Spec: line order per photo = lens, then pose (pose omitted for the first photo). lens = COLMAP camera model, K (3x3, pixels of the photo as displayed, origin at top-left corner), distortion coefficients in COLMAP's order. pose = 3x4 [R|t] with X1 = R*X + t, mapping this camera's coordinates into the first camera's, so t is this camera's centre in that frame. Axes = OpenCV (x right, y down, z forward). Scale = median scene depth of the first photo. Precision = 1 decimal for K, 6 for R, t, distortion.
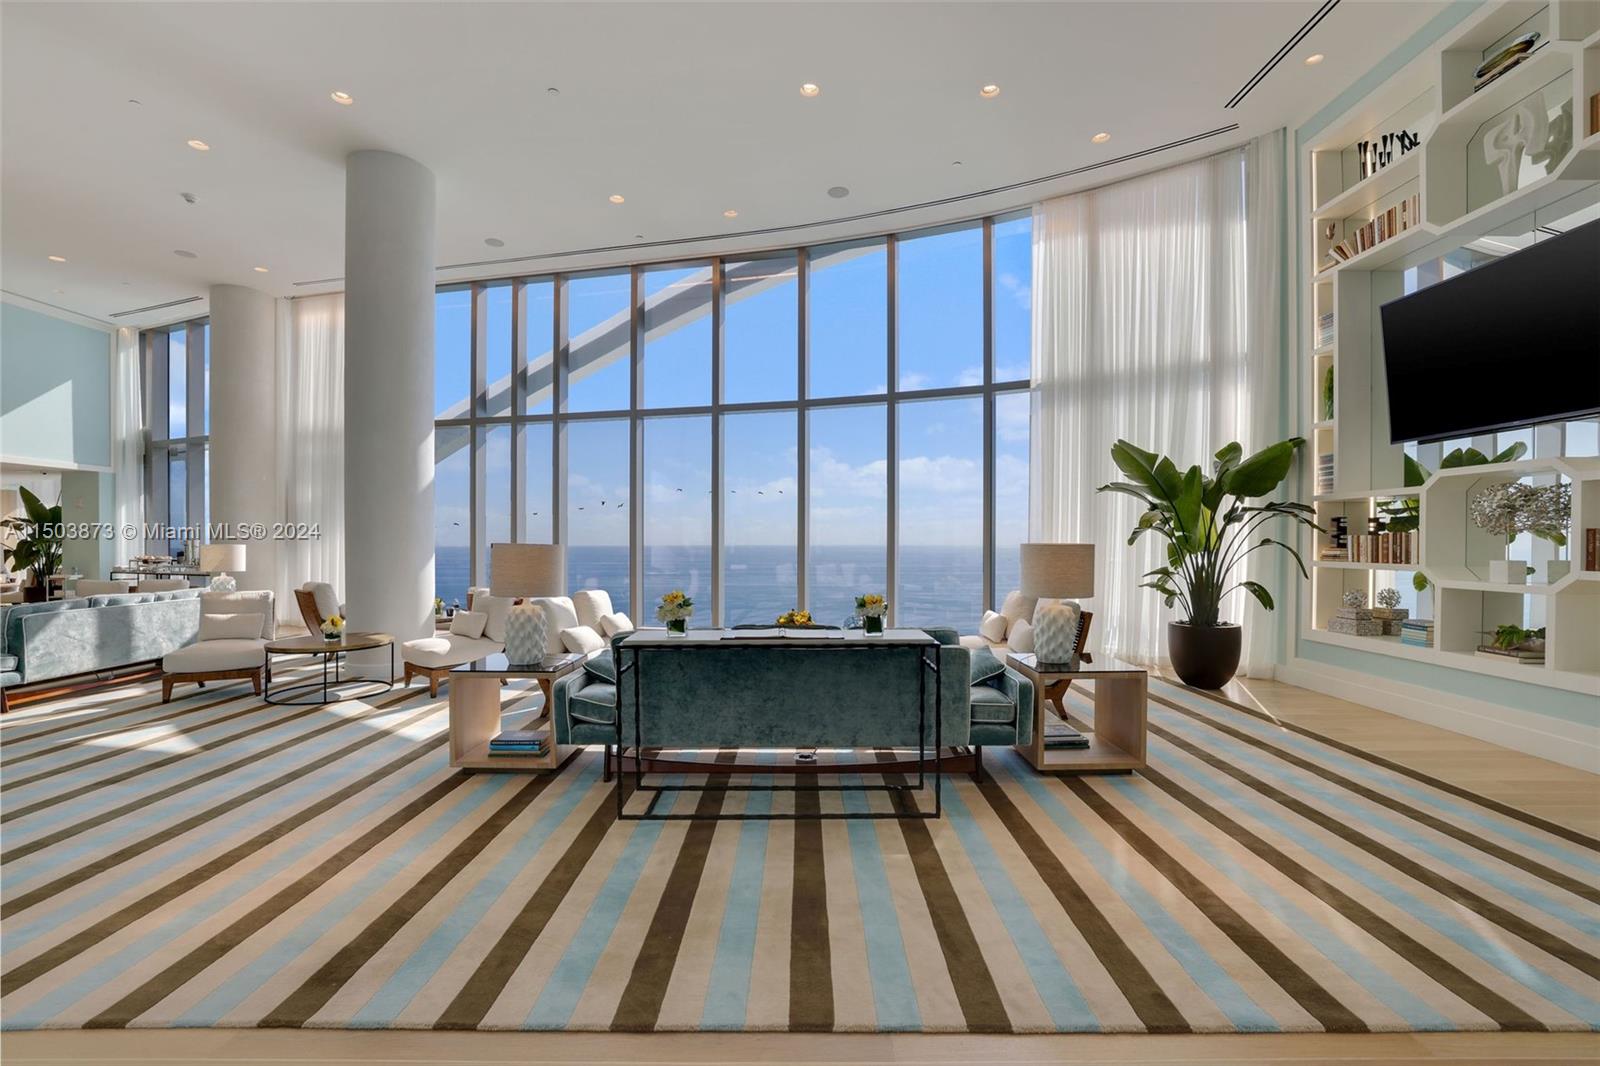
lens RADIAL K [[664.1, 0, 797.6], [0, 664.1, 525.7], [0, 0, 1]] dist [-0.033853, 0.000654]
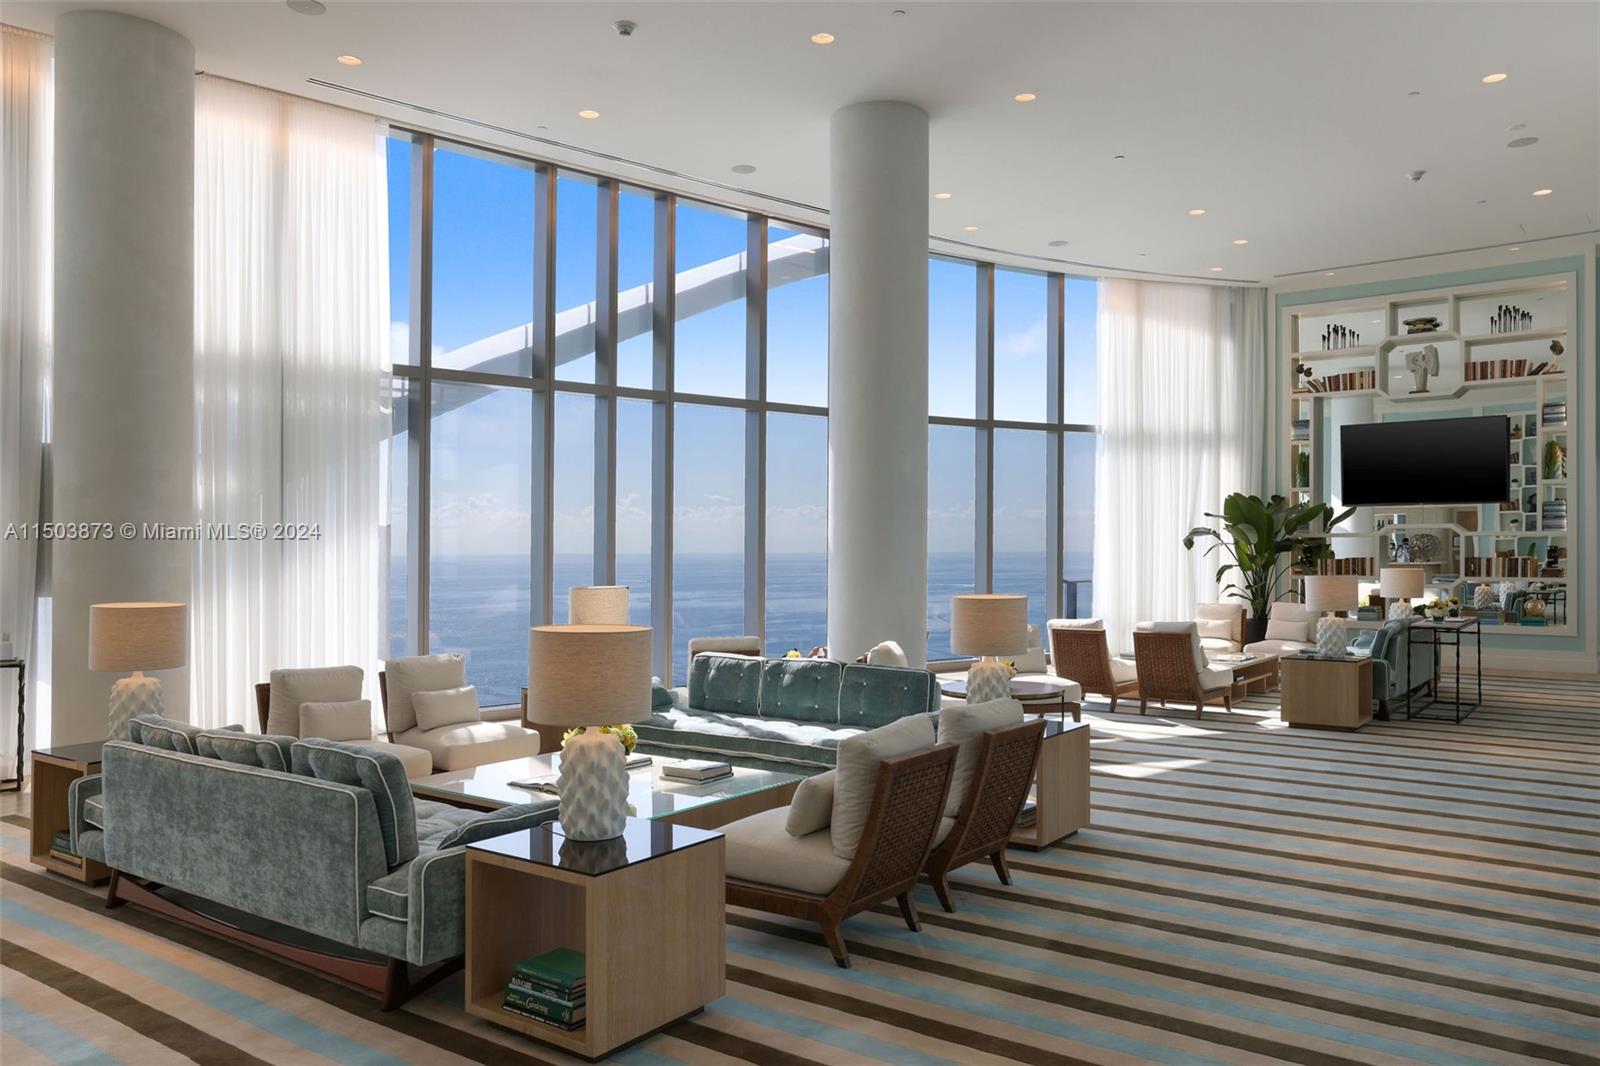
lens RADIAL K [[1163.4, 0, 800.0], [0, 1163.4, 533.0], [0, 0, 1]] dist [0.008176, 0.004097]
pose [[0.577484, 0.003747, 0.816394, -1.310013], [-0.003919, 0.999991, -0.001818, -0.021030], [-0.816393, -0.002149, 0.577493, 0.193118]]
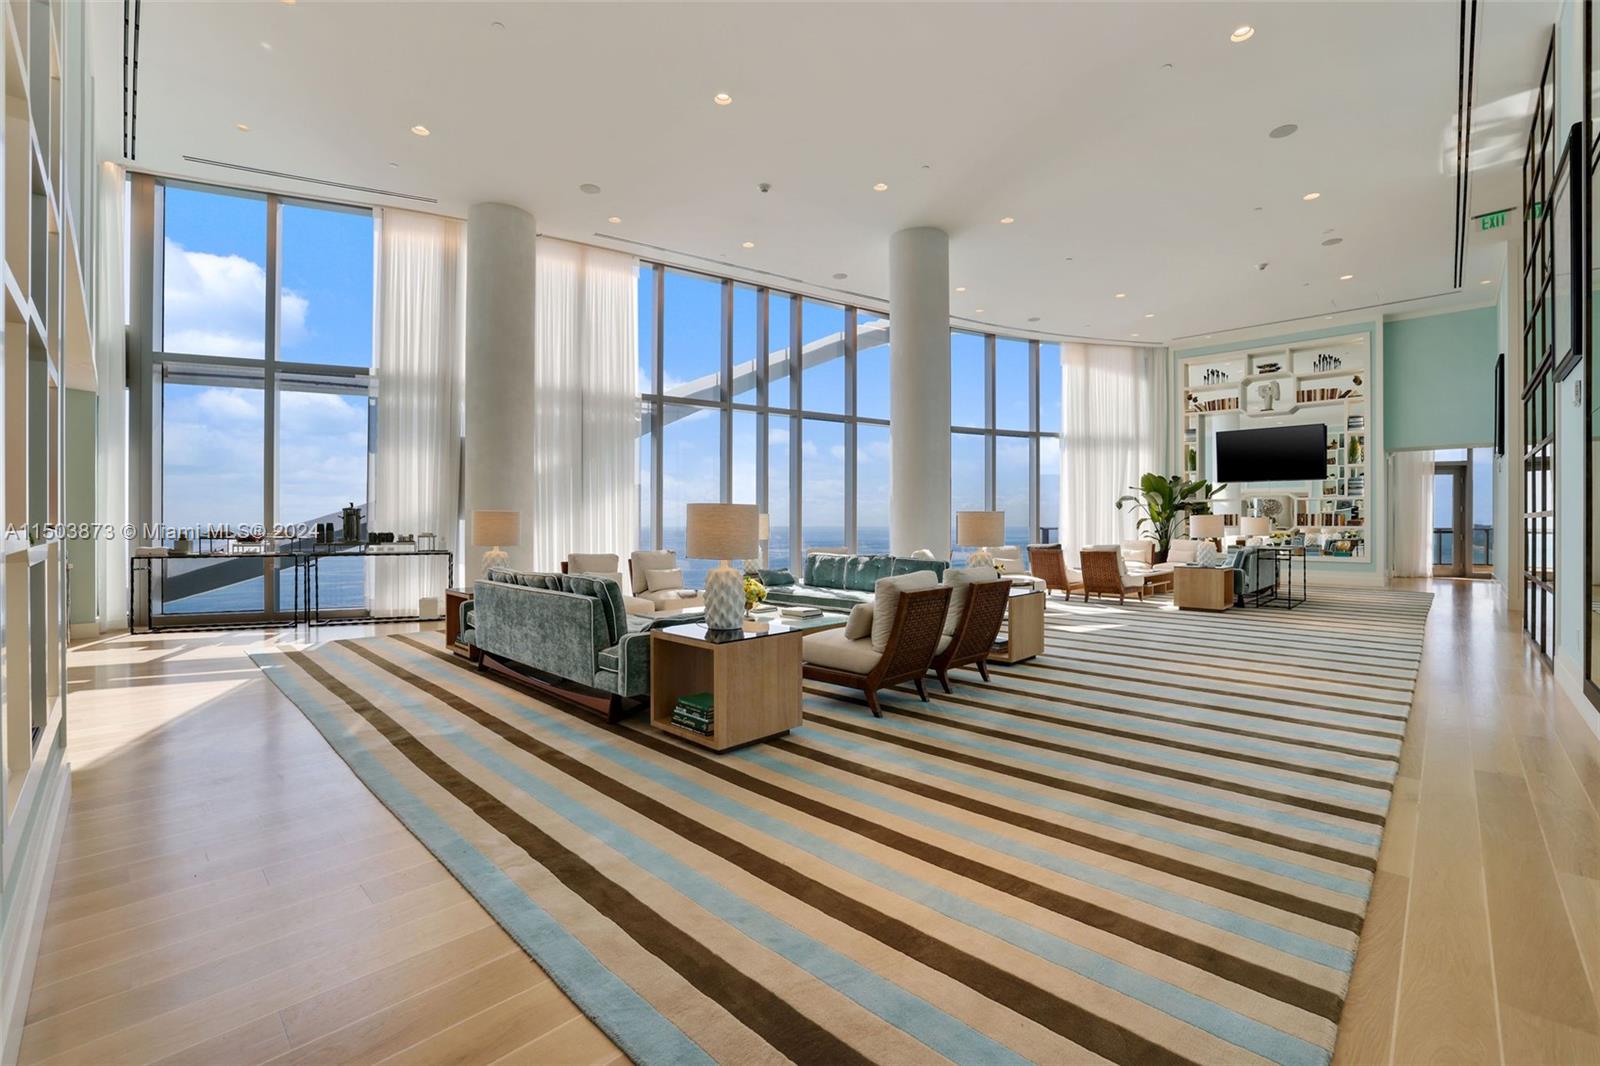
lens RADIAL K [[664.1, 0, 797.6], [0, 664.1, 525.7], [0, 0, 1]] dist [-0.033853, 0.000654]
pose [[0.688134, -0.002694, 0.725579, -1.264948], [-0.003310, 0.999971, 0.006852, 0.031167], [-0.725576, -0.007117, 0.688105, 0.184586]]
